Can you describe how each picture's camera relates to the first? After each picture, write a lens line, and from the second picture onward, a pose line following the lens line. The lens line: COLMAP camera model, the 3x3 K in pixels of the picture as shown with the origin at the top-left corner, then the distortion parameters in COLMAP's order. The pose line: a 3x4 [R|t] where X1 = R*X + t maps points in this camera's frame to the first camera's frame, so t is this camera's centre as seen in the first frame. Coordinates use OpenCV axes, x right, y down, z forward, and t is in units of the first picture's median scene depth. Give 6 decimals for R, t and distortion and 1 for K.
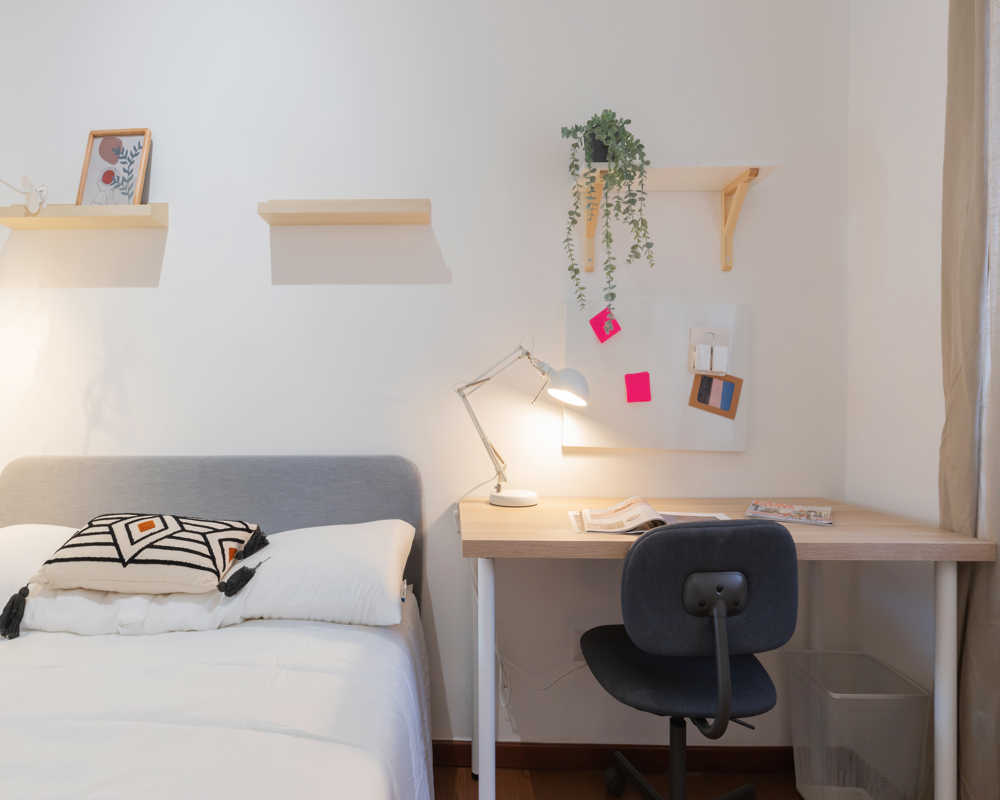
lens RADIAL K [[621.4, 0, 500.0], [0, 621.4, 400.0], [0, 0, 1]] dist [-0.000418, -0.000231]
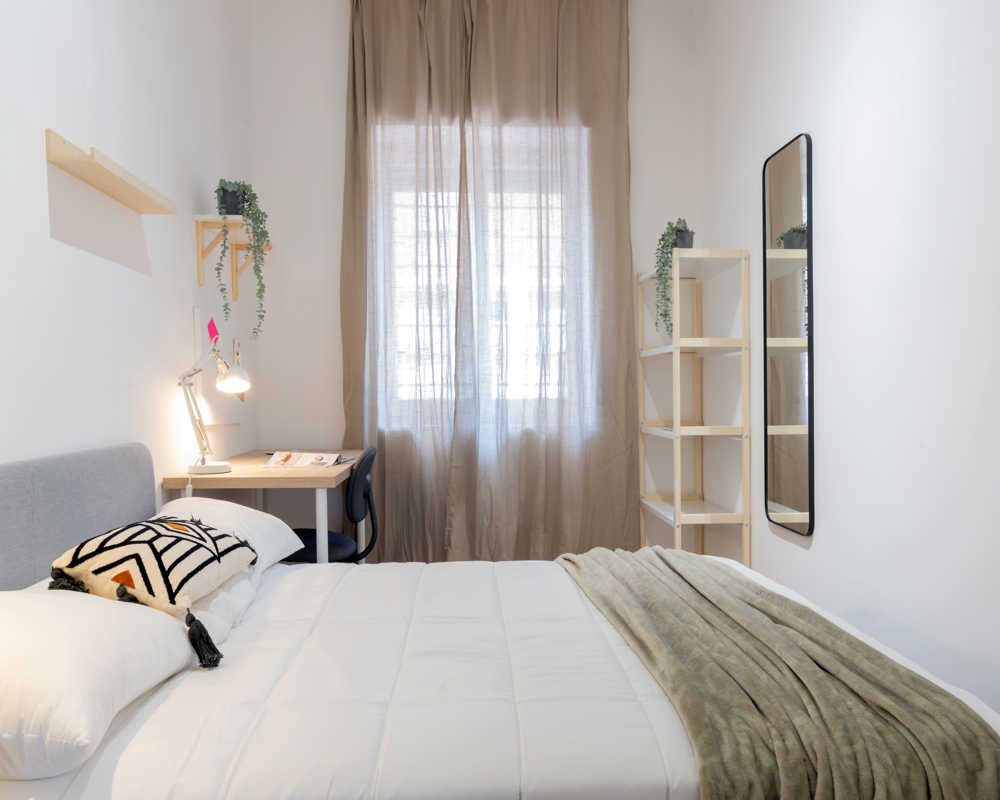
lens RADIAL K [[689.0, 0, 542.6], [0, 689.0, 402.3], [0, 0, 1]] dist [0.002250, -0.000607]
pose [[-0.153836, -0.014091, 0.987996, -1.376957], [-0.003793, 0.999899, 0.013670, 0.007127], [-0.988089, -0.001645, -0.153874, 0.542475]]
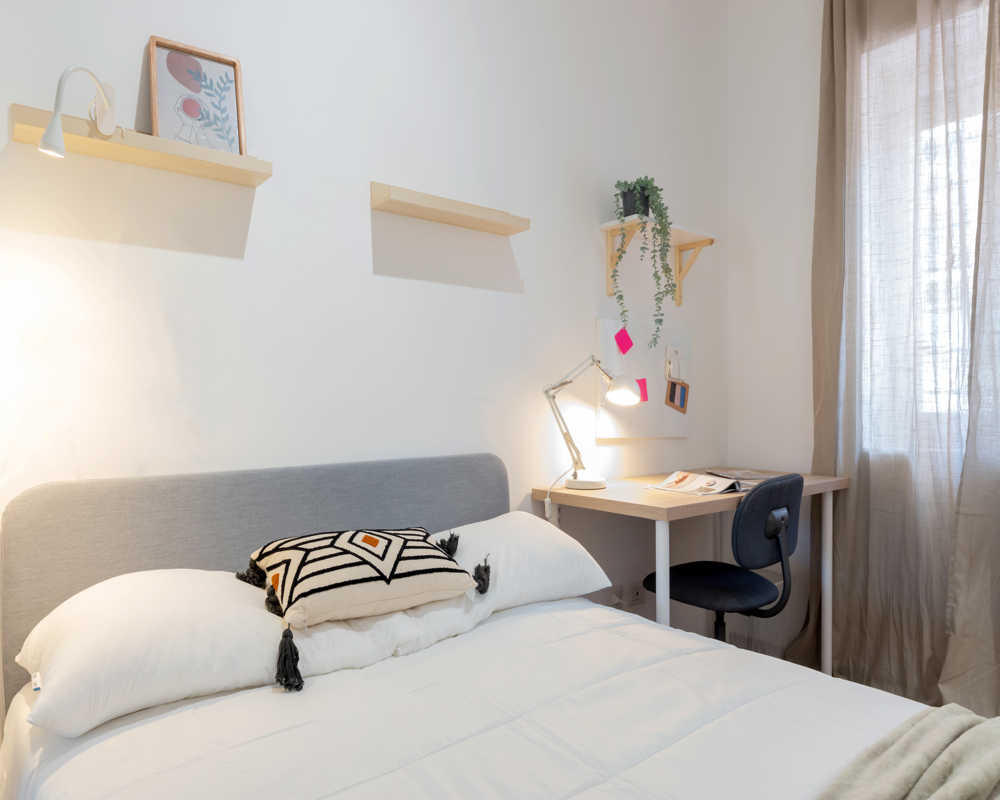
lens RADIAL K [[689.0, 0, 542.6], [0, 689.0, 402.3], [0, 0, 1]] dist [0.002250, -0.000607]
pose [[0.733855, -0.002586, 0.679301, -0.902155], [0.003316, 0.999994, 0.000224, 0.003600], [-0.679298, 0.002088, 0.733859, 0.088302]]
